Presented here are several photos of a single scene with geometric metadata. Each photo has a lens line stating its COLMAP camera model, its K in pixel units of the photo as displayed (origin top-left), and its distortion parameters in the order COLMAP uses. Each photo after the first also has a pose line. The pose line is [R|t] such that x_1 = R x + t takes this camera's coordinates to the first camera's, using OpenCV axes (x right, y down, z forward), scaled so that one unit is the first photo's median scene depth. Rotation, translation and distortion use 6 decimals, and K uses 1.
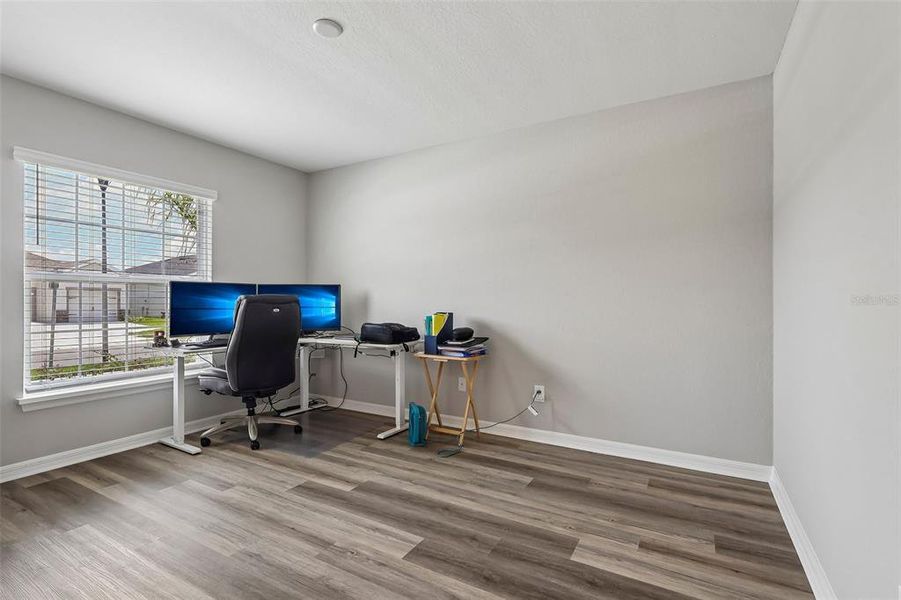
lens RADIAL K [[434.2, 0, 447.9], [0, 434.2, 296.8], [0, 0, 1]] dist [-0.009086, 0.001397]
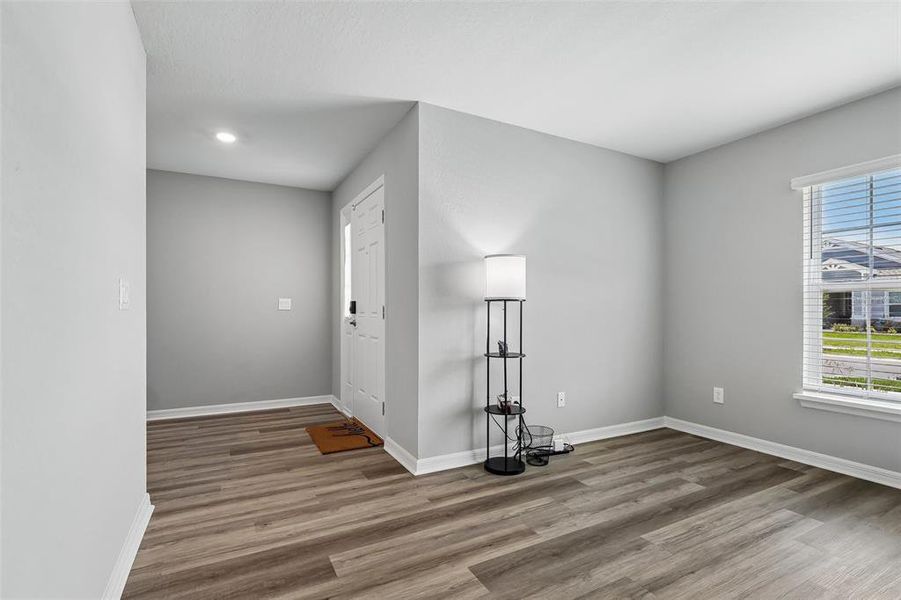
lens RADIAL K [[434.2, 0, 449.0], [0, 434.2, 307.7], [0, 0, 1]] dist [-0.009086, 0.001397]
pose [[-0.532148, -0.003568, -0.846644, 0.486432], [0.002669, 0.999979, -0.005891, 0.009126], [0.846647, -0.005394, -0.532127, 0.810162]]
